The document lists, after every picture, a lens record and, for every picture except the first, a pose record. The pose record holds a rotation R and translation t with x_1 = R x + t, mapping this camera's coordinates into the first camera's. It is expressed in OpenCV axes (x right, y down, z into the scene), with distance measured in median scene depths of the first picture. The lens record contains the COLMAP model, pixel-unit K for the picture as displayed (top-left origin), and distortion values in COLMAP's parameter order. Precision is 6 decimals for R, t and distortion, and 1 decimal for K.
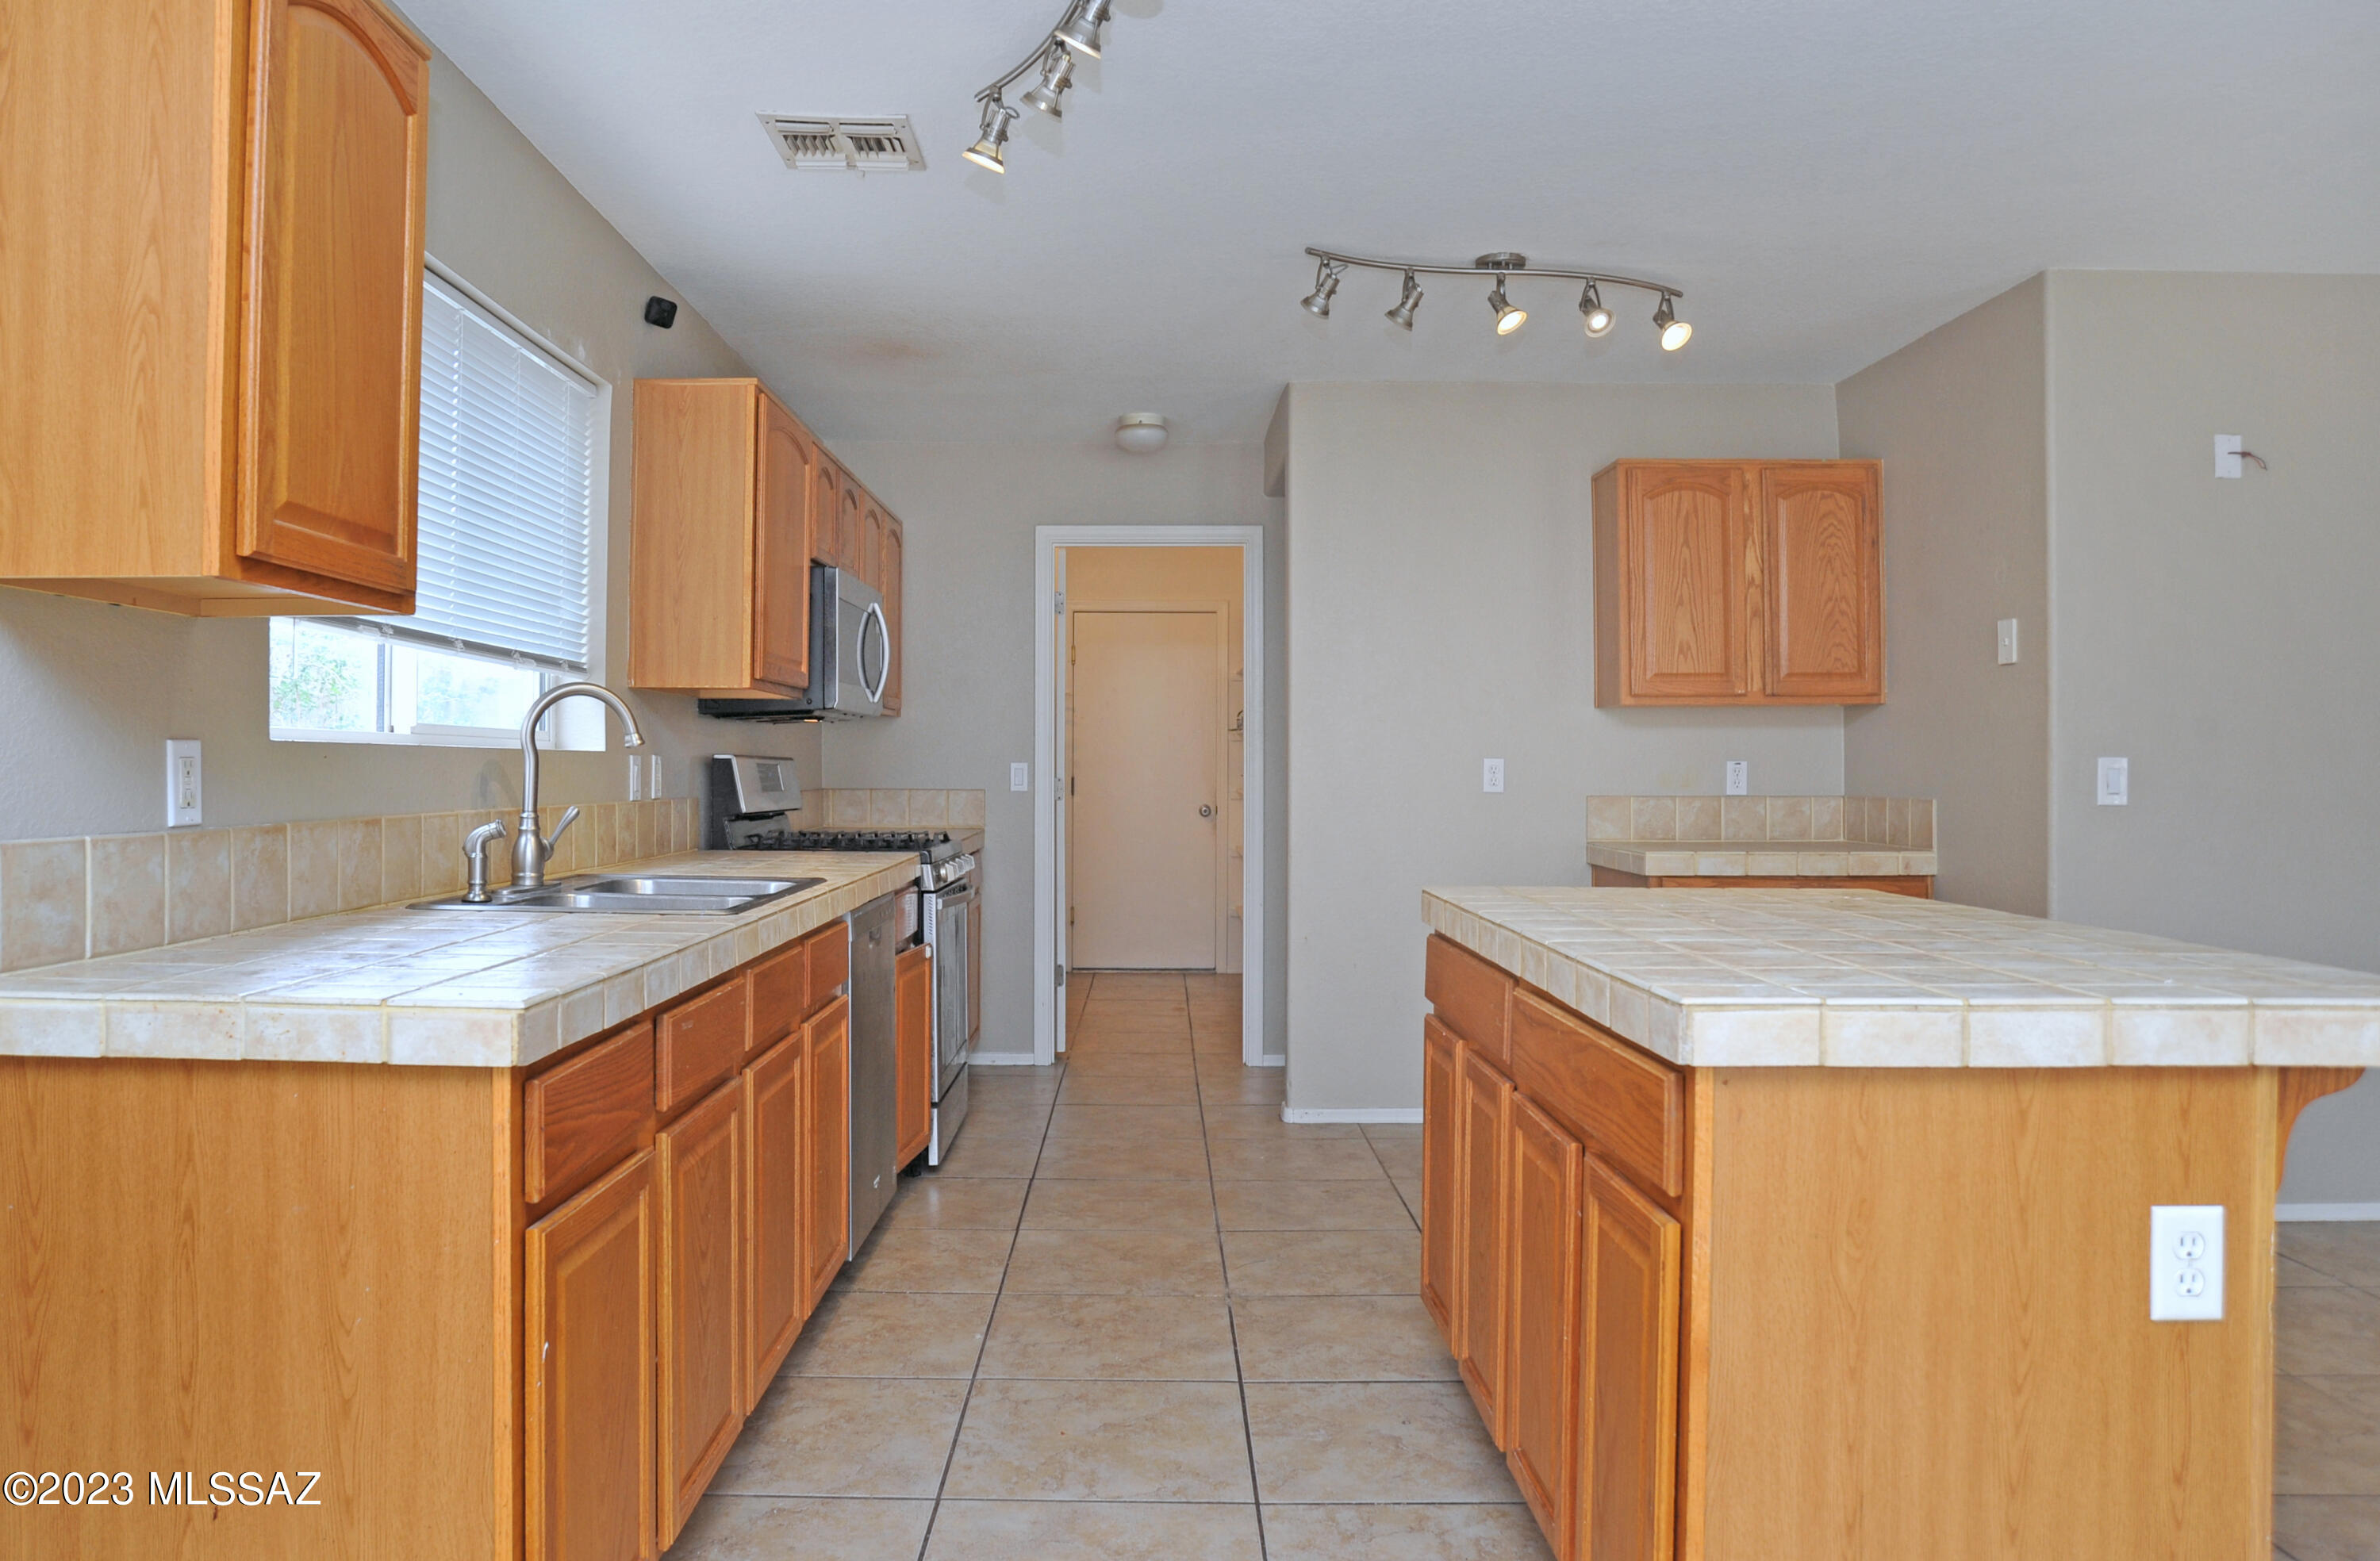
lens RADIAL K [[1600.8, 0, 1141.2], [0, 1600.8, 750.4], [0, 0, 1]] dist [-0.101511, 0.064176]
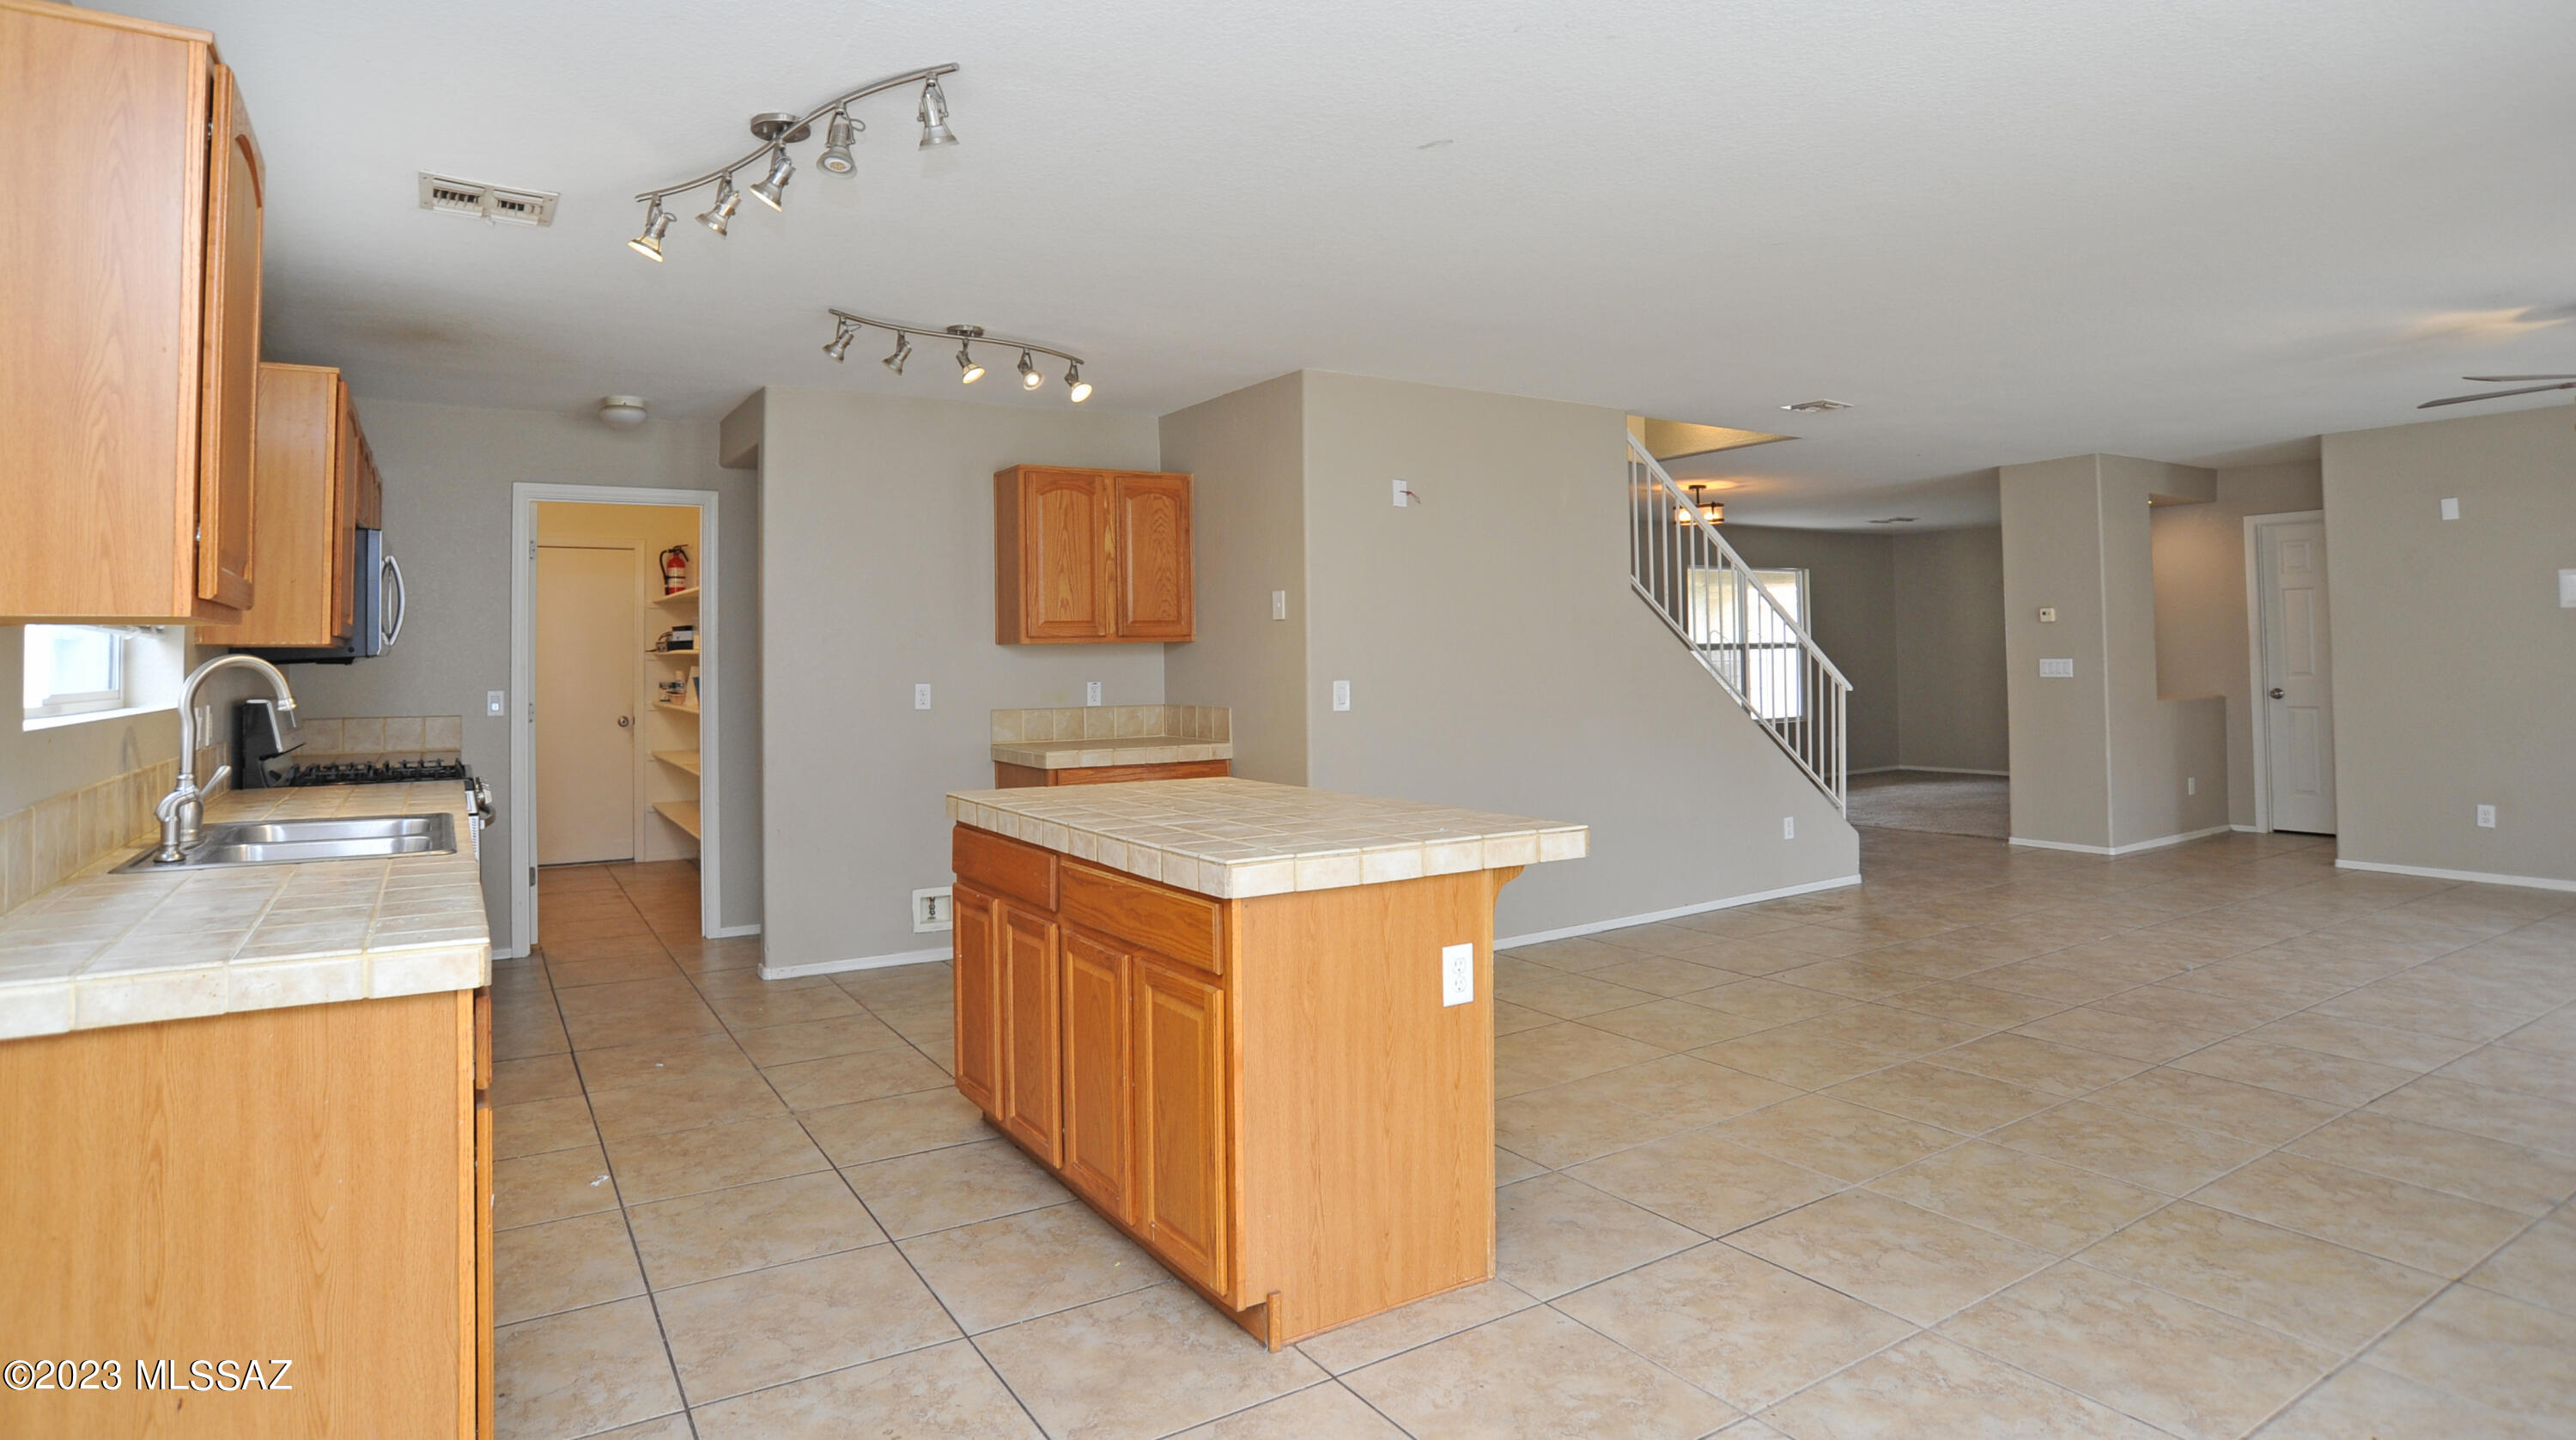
lens RADIAL K [[1352.1, 0, 1276.3], [0, 1352.1, 600.4], [0, 0, 1]] dist [-0.093666, 0.043879]
pose [[0.842686, 0.009589, 0.538320, -0.231308], [0.008375, 0.999487, -0.030914, -0.047502], [-0.538340, 0.030559, 0.842173, -0.168873]]
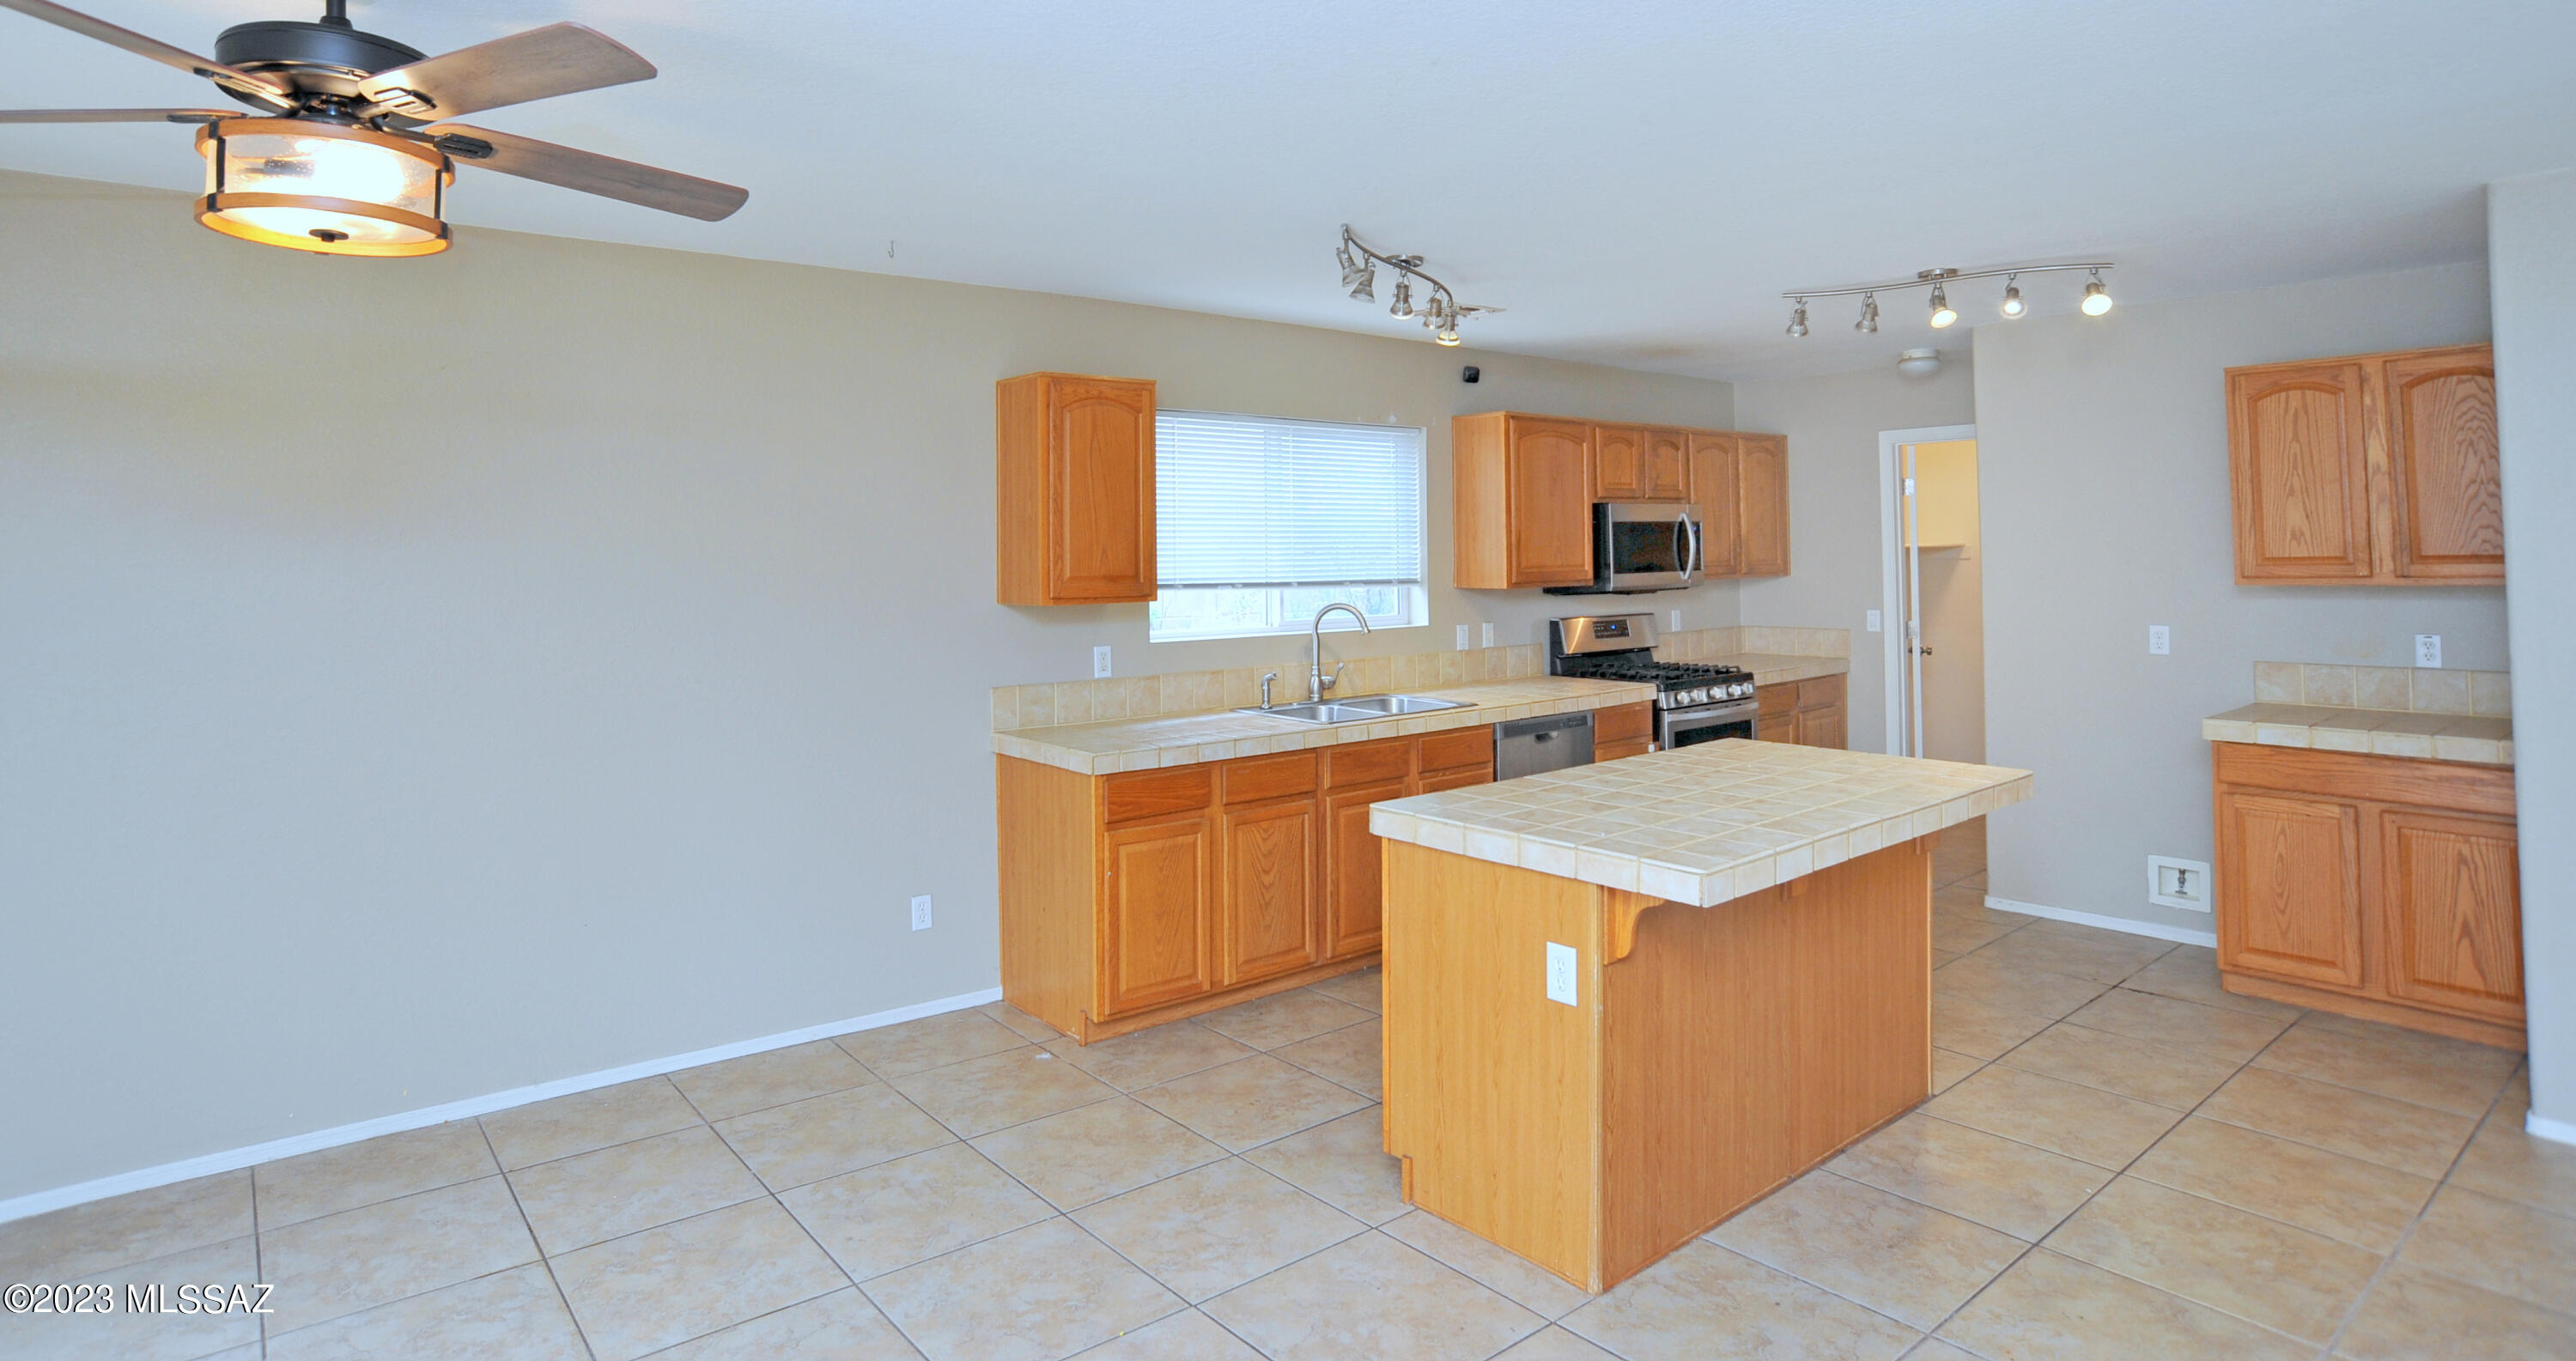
lens RADIAL K [[1379.0, 0, 1283.4], [0, 1379.0, 497.9], [0, 0, 1]] dist [-0.092903, 0.041259]
pose [[0.642265, -0.038125, -0.765534, 0.985467], [0.021159, 0.999263, -0.032014, -0.124679], [0.766191, 0.004364, 0.642598, -0.215783]]
